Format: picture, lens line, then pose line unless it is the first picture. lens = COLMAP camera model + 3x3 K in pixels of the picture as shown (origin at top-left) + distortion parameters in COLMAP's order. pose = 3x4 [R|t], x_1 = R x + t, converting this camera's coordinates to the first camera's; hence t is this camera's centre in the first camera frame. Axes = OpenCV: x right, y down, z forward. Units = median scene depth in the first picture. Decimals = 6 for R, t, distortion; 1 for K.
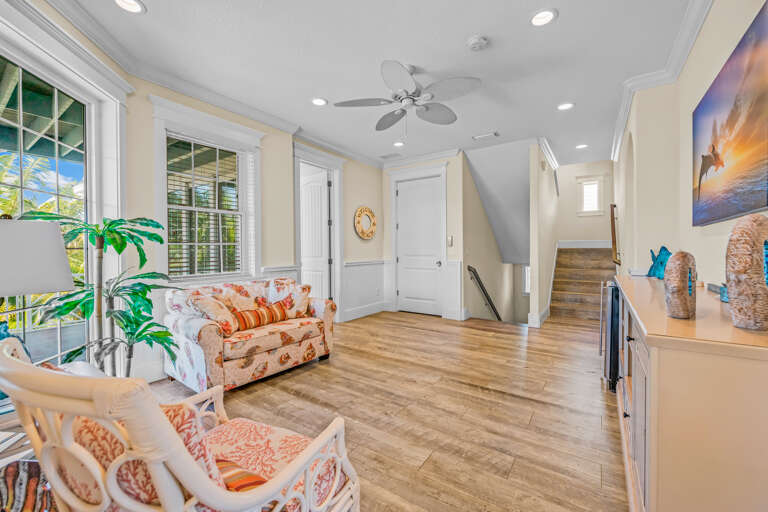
lens RADIAL K [[312.2, 0, 383.1], [0, 312.2, 252.5], [0, 0, 1]] dist [0.002537, -0.000167]
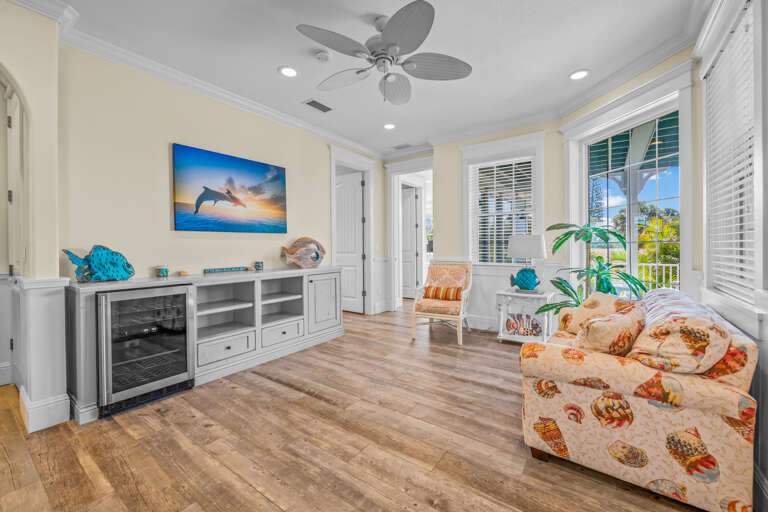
lens RADIAL K [[312.2, 0, 384.9], [0, 312.2, 249.1], [0, 0, 1]] dist [0.002537, -0.000167]
pose [[-0.999803, 0.011521, 0.016191, 0.070686], [0.011883, 0.999678, 0.022441, -0.025901], [-0.015927, 0.022629, -0.999617, 1.851204]]
